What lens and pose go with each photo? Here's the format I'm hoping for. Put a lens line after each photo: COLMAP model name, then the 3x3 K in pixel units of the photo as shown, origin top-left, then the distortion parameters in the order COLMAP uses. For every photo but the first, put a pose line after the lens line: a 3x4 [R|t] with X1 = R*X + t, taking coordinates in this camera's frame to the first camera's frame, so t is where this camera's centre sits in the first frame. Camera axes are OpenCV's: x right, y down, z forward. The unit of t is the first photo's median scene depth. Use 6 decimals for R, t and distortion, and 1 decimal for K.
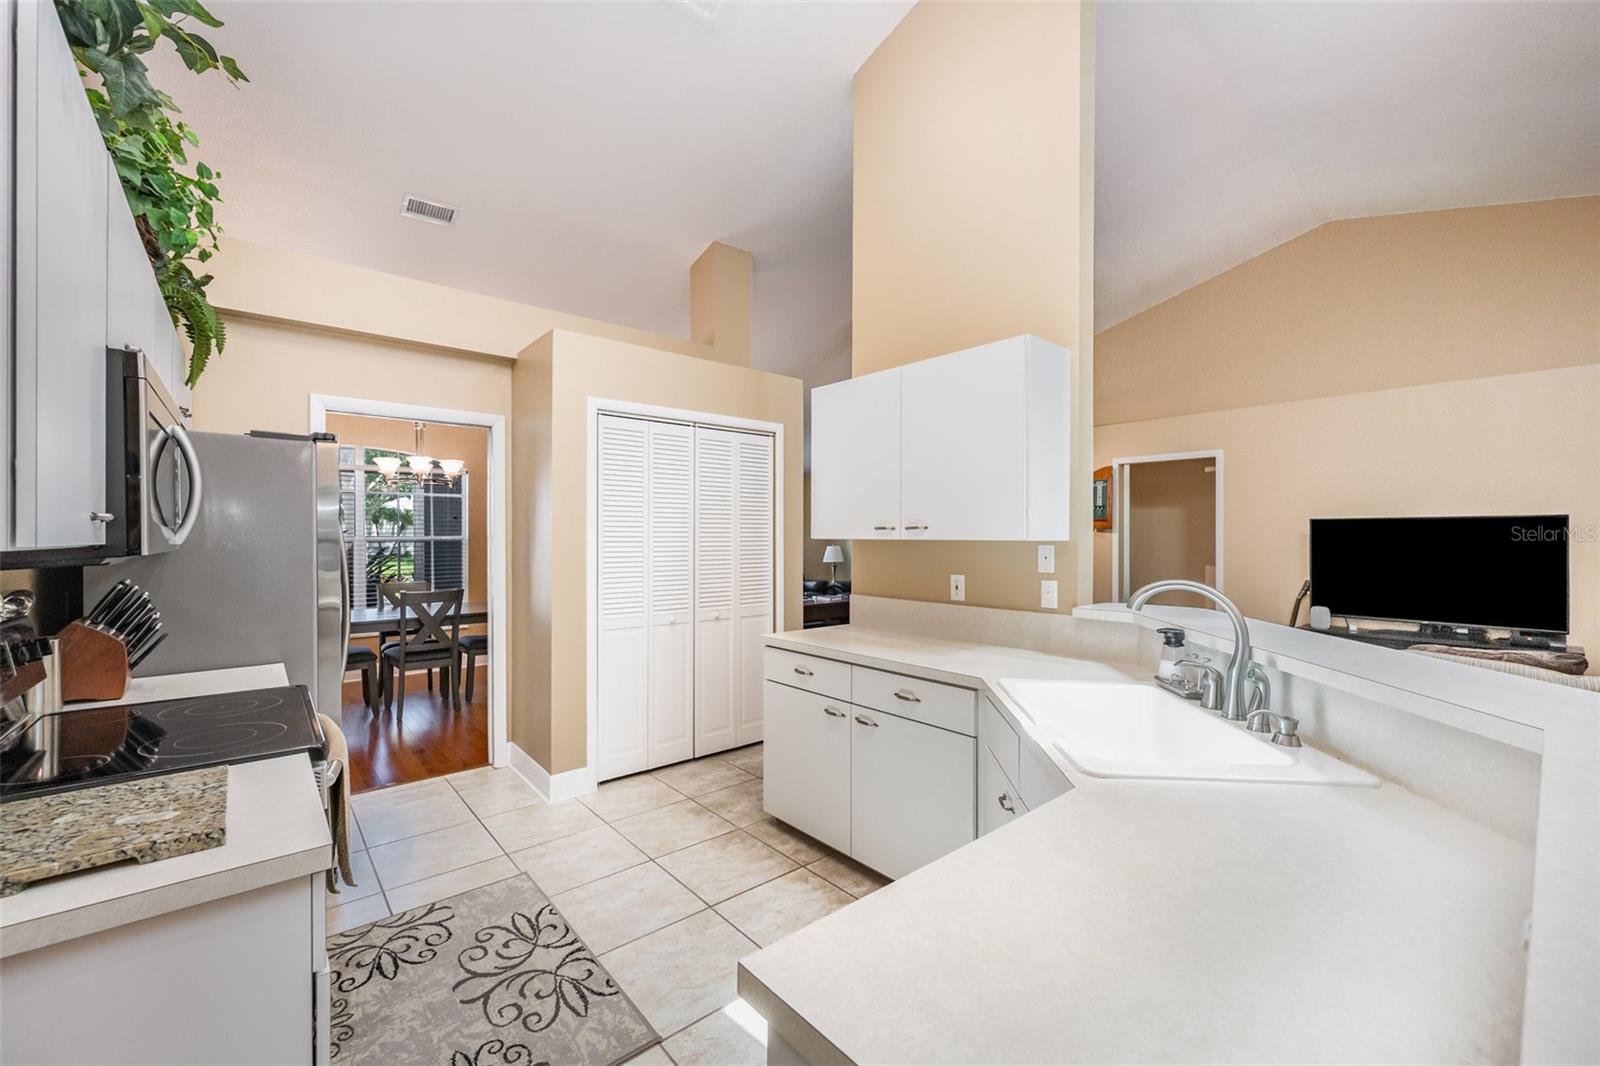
lens RADIAL K [[643.5, 0, 794.9], [0, 643.5, 530.4], [0, 0, 1]] dist [-0.000459, -0.000183]
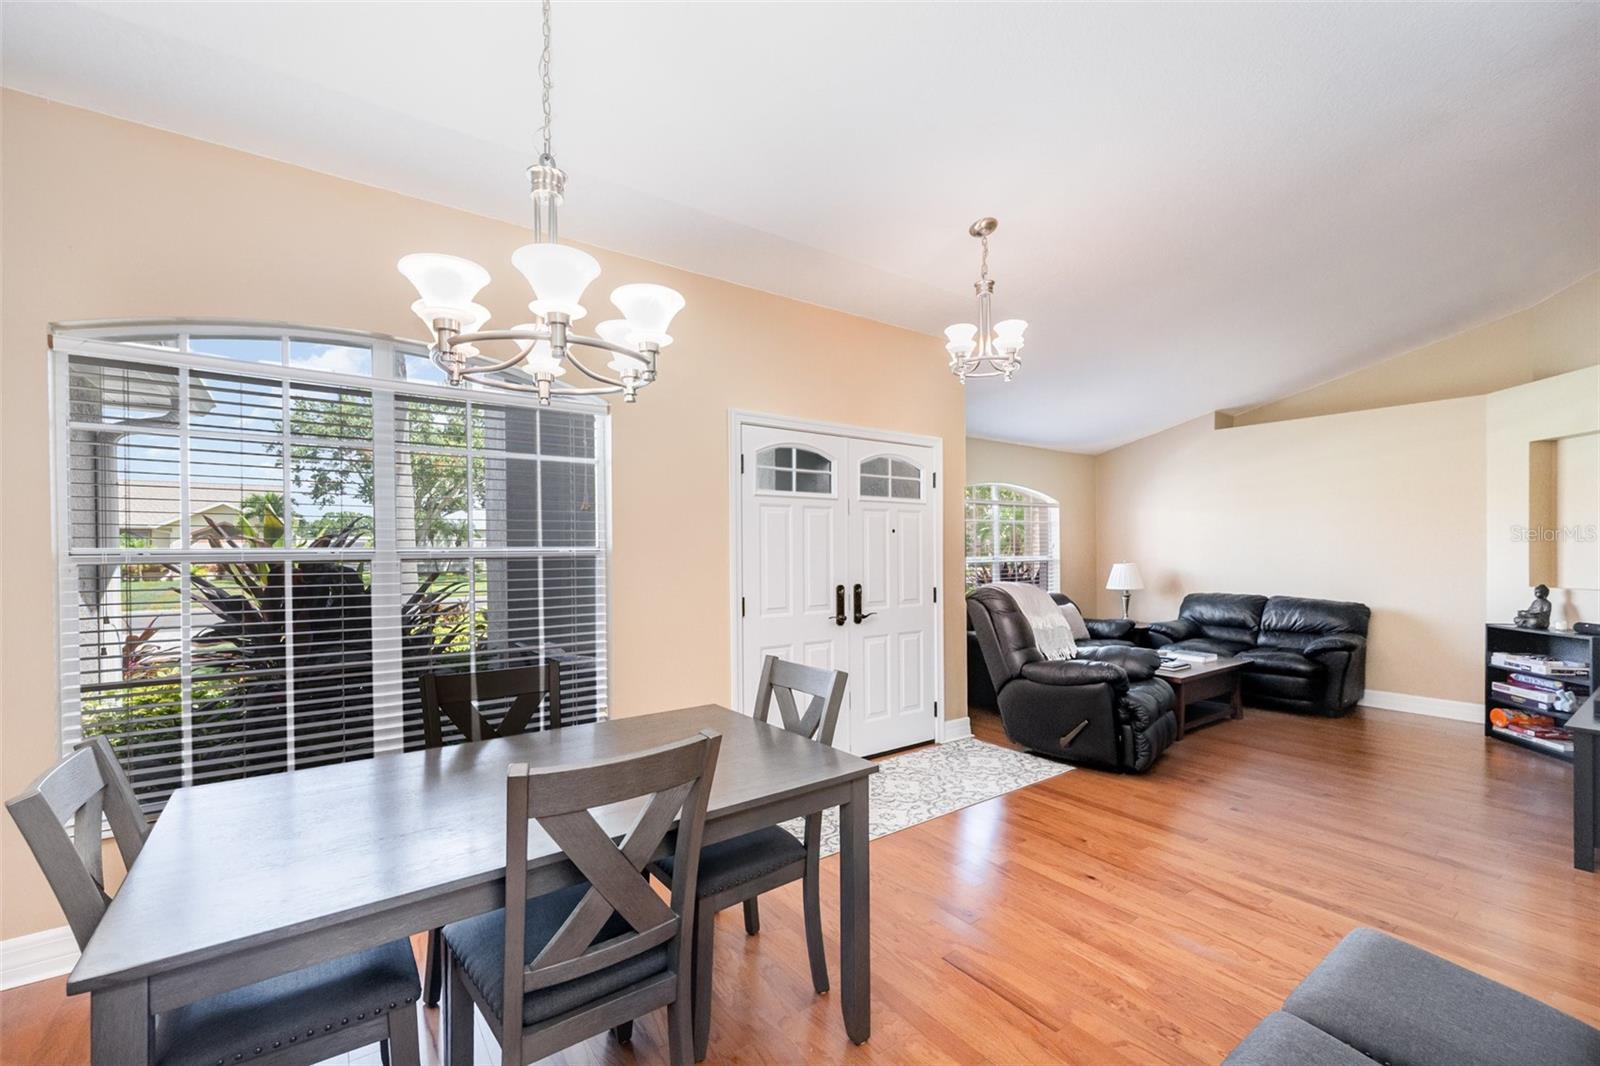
lens RADIAL K [[643.5, 0, 806.2], [0, 643.5, 550.2], [0, 0, 1]] dist [-0.000459, -0.000183]
pose [[0.998732, -0.002916, -0.050253, -0.312873], [0.003173, 0.999982, 0.005033, 0.008195], [0.050238, -0.005186, 0.998724, 0.490830]]
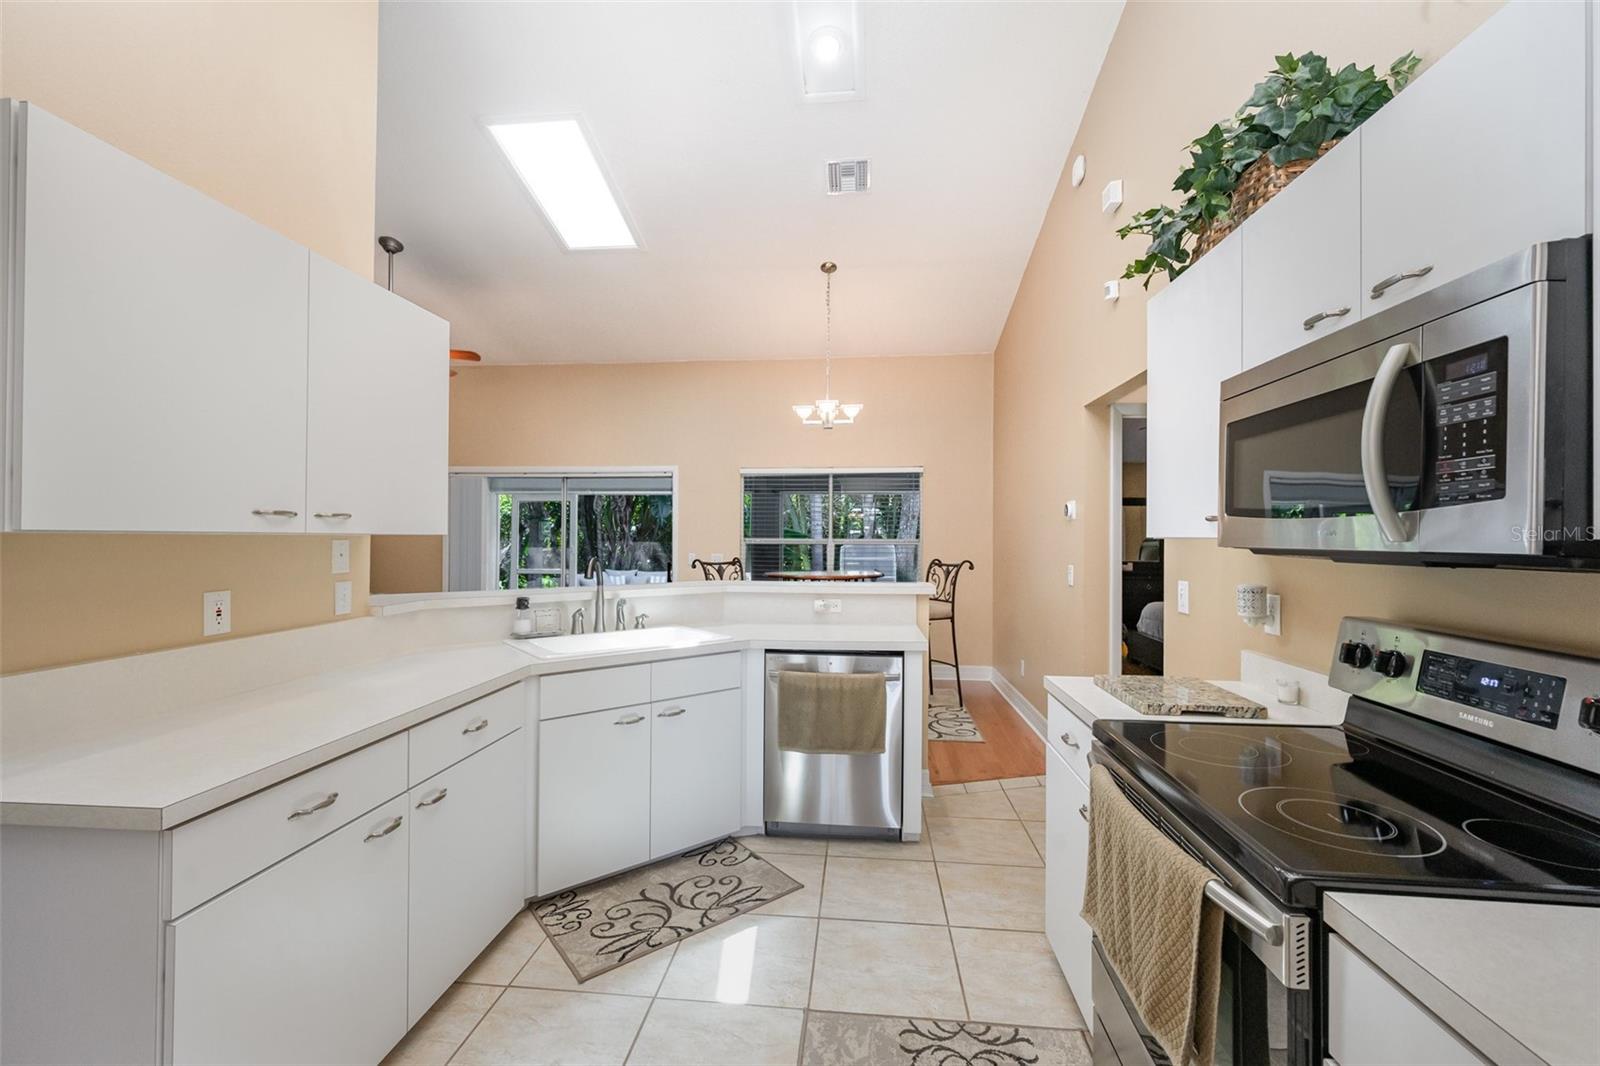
lens RADIAL K [[661.9, 0, 795.0], [0, 661.9, 535.6], [0, 0, 1]] dist [0.000744, -0.000131]
pose [[-0.693799, -0.000354, 0.720168, -0.957080], [-0.011549, 0.999877, -0.010634, 0.027416], [-0.720076, -0.015696, -0.693718, 1.739971]]
